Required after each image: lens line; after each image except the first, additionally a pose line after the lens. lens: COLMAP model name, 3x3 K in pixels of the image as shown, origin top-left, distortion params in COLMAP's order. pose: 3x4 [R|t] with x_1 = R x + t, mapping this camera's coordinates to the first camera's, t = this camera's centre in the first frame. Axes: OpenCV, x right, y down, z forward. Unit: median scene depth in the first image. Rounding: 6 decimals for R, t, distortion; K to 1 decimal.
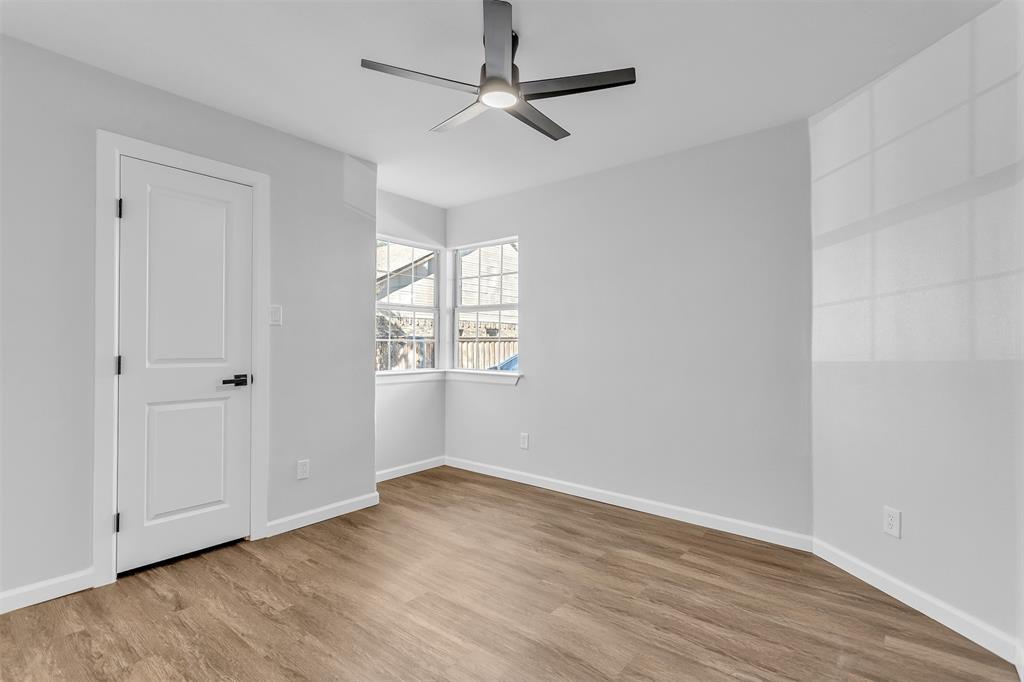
lens RADIAL K [[520.4, 0, 512.0], [0, 520.4, 341.0], [0, 0, 1]] dist [0.000232, 0.000058]
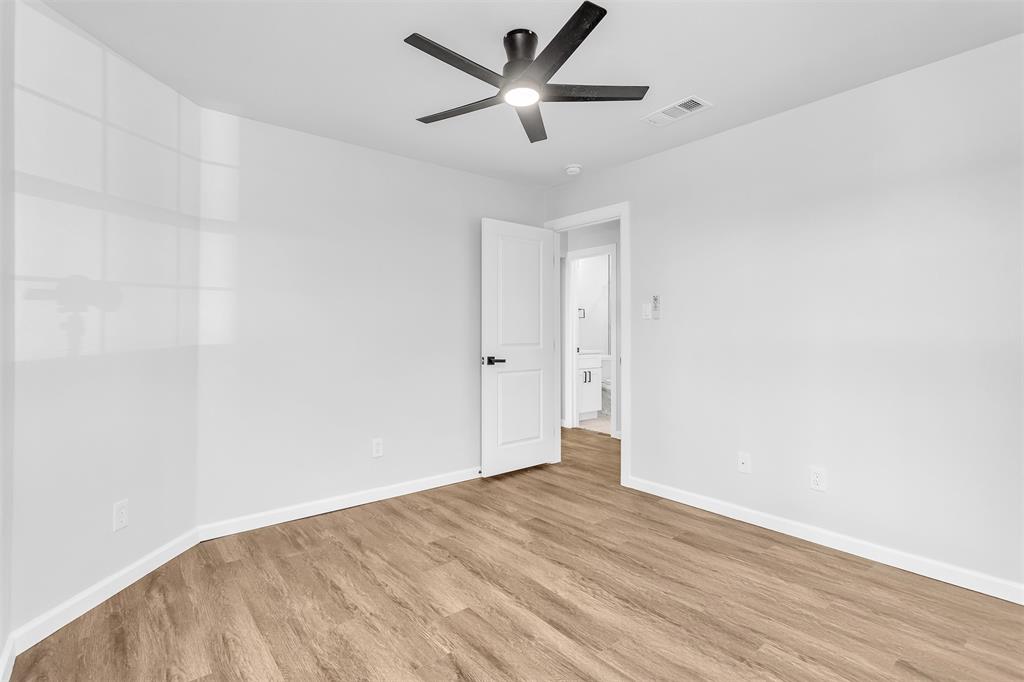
lens RADIAL K [[492.5, 0, 506.5], [0, 492.5, 339.2], [0, 0, 1]] dist [0.001534, 0.000481]
pose [[-0.977682, -0.006343, 0.209997, -0.192781], [-0.005717, 0.999977, 0.003588, 0.007735], [-0.210015, 0.002307, -0.977696, 1.905702]]
